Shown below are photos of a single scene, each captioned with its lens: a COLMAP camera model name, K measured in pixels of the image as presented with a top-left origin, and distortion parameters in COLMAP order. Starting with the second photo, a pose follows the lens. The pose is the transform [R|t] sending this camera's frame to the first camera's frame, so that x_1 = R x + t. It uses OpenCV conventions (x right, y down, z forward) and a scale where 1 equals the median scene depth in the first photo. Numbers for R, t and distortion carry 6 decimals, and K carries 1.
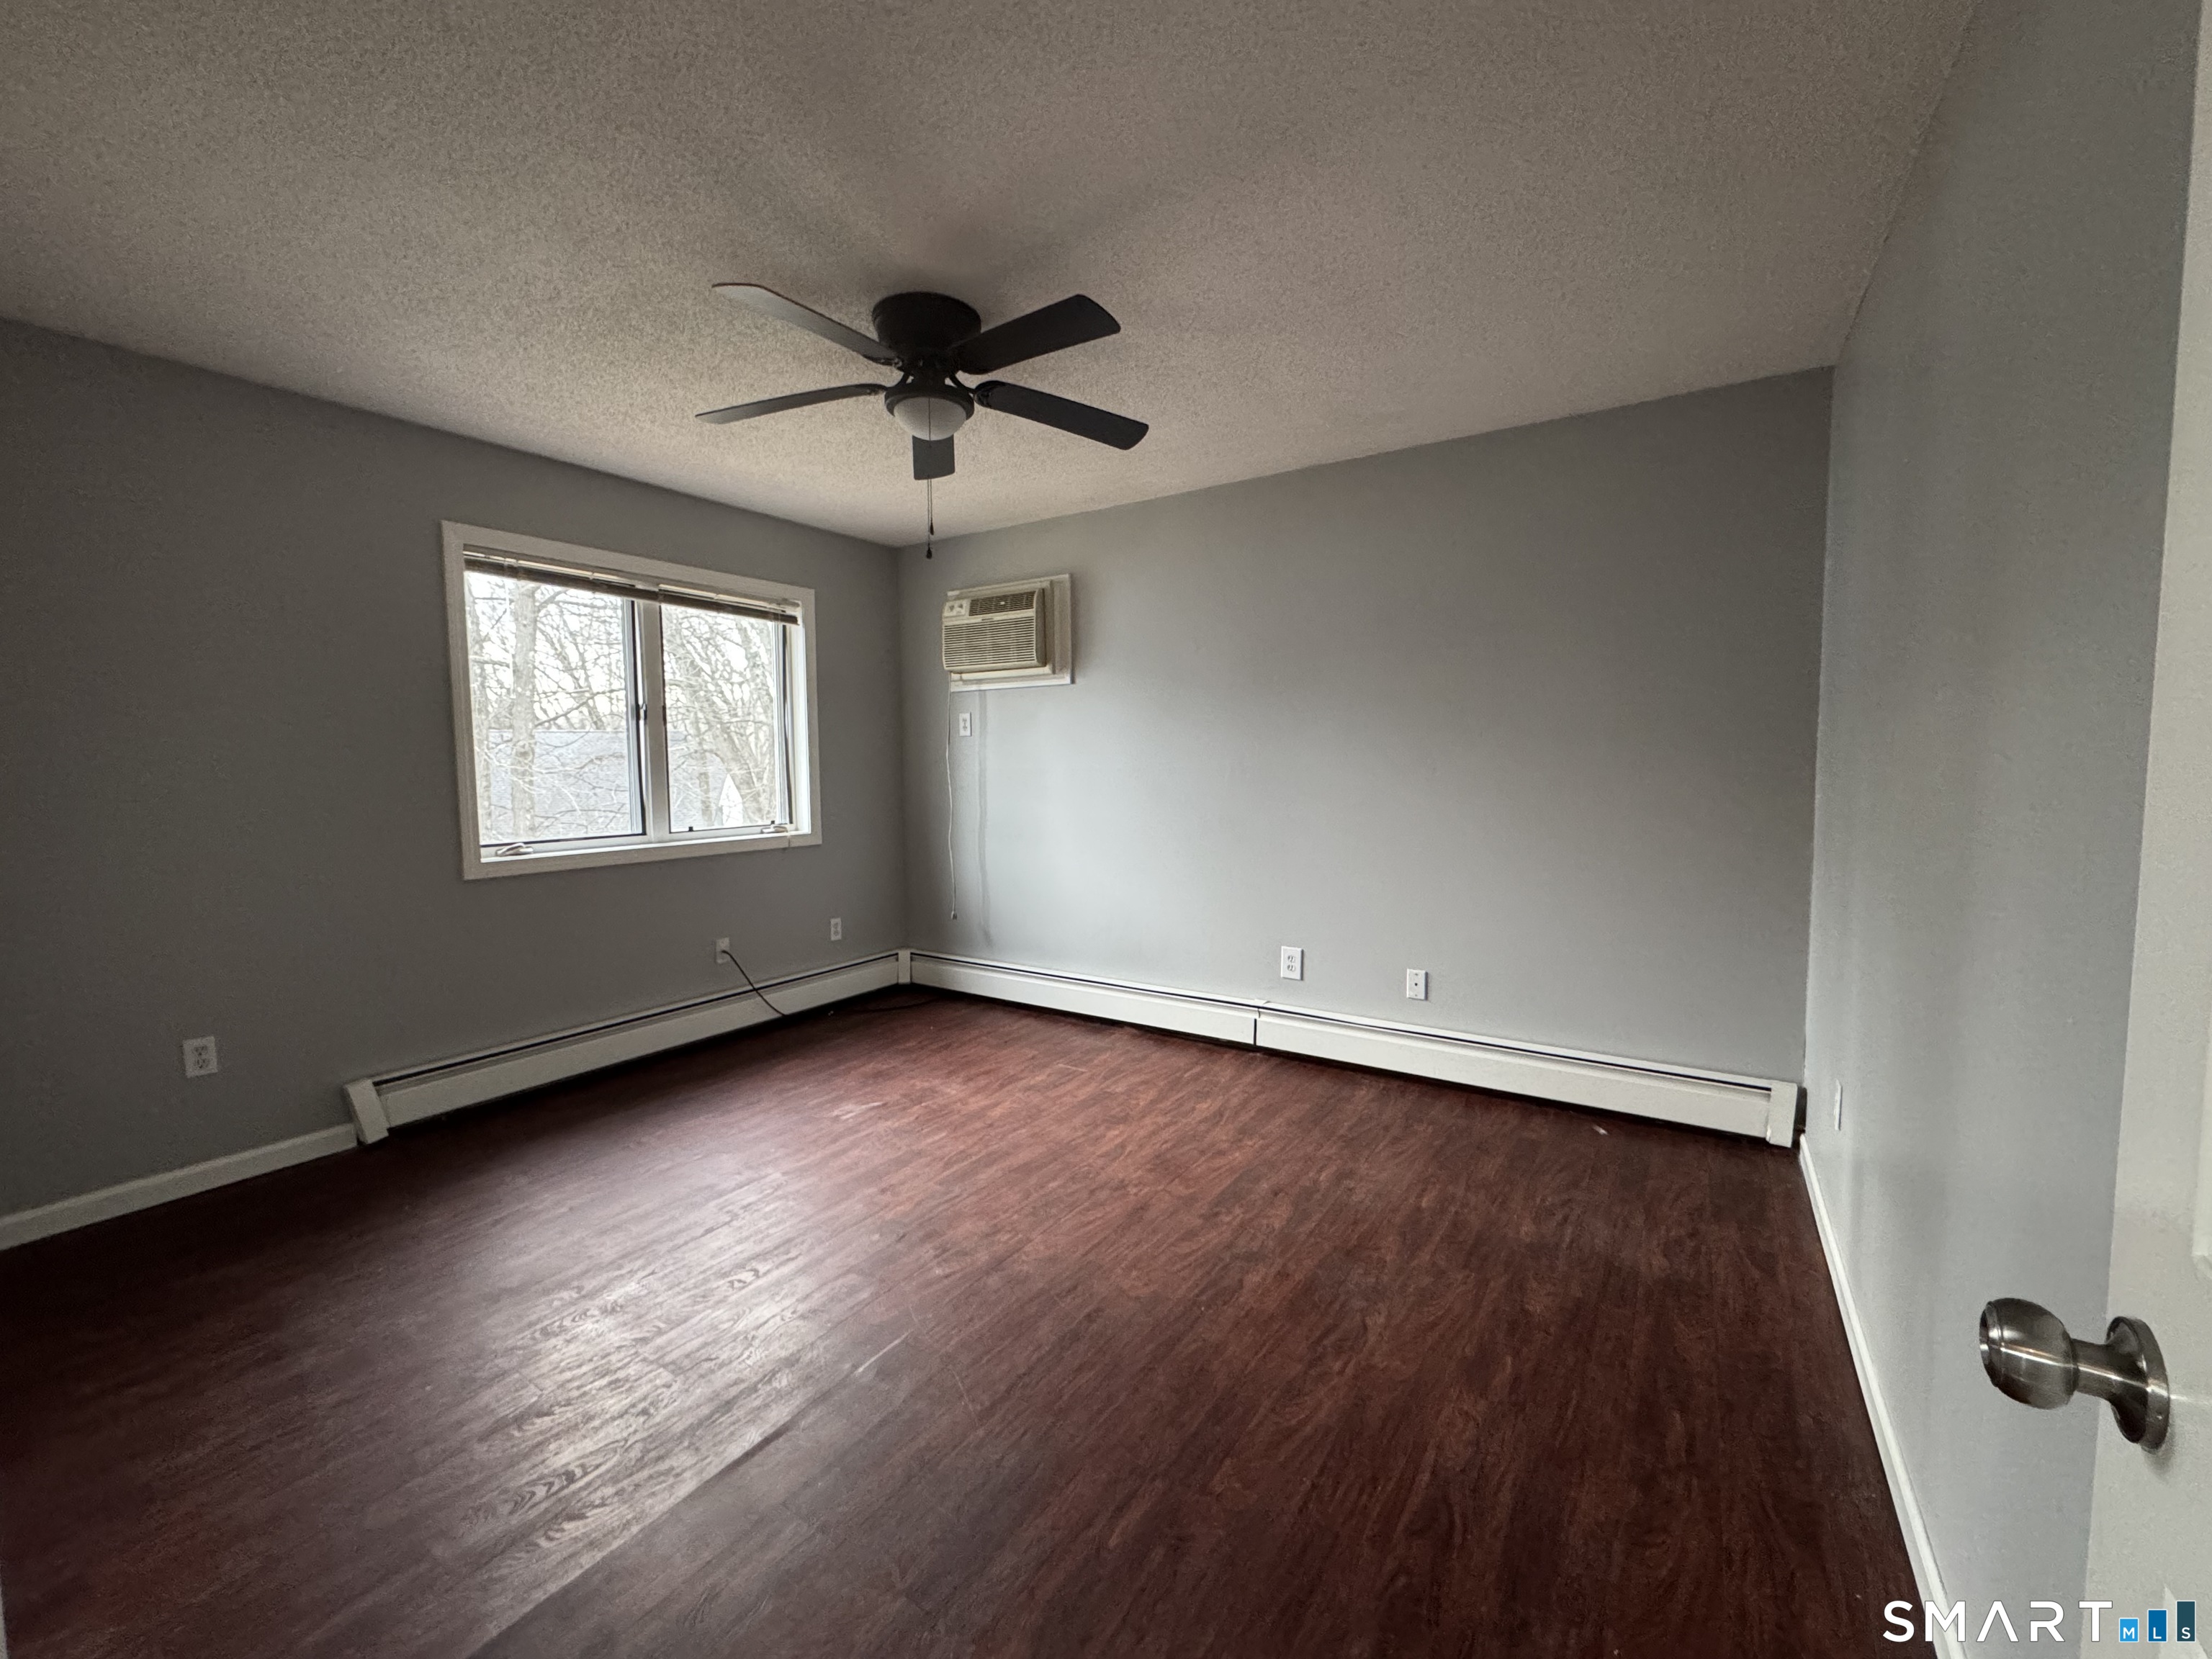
lens RADIAL K [[886.9, 0, 1107.2], [0, 886.9, 828.0], [0, 0, 1]] dist [-0.000032, 0.000072]
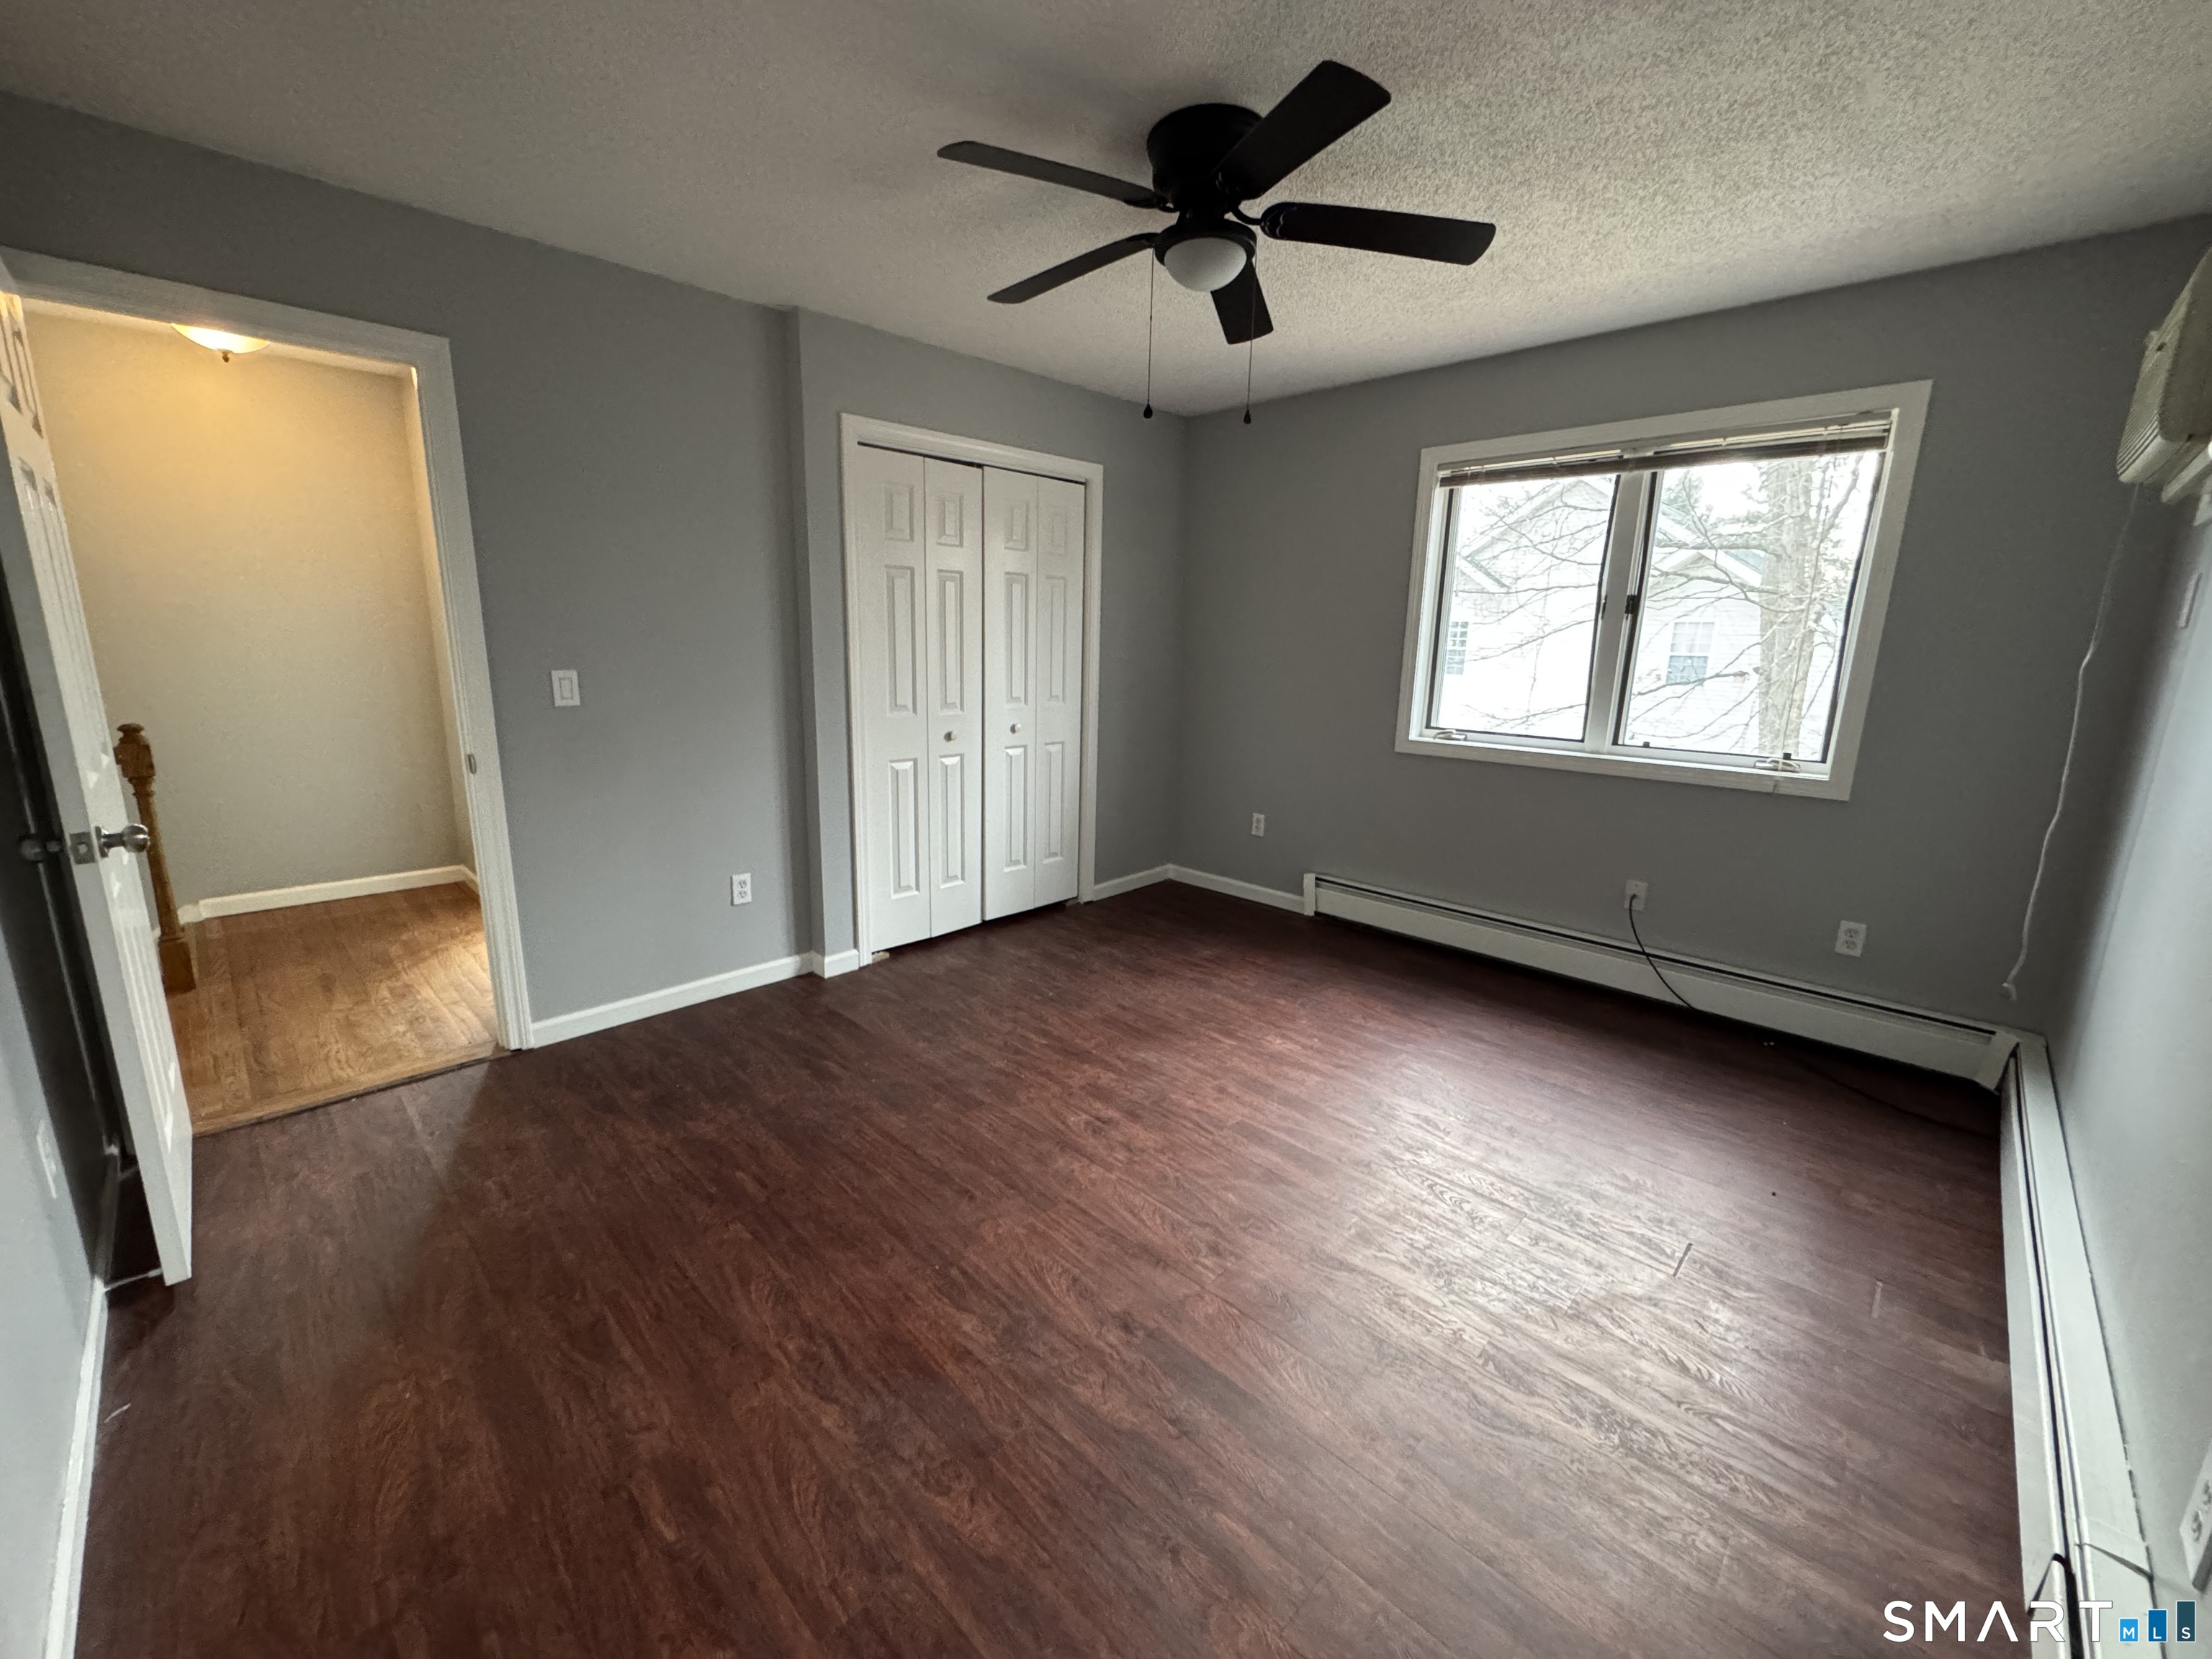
lens RADIAL K [[886.9, 0, 1107.2], [0, 886.9, 828.0], [0, 0, 1]] dist [-0.000032, 0.000072]
pose [[-0.192934, 0.210566, -0.958352, 0.710372], [-0.091683, 0.968561, 0.231266, -0.110613], [0.976919, 0.132484, -0.167563, 1.039236]]
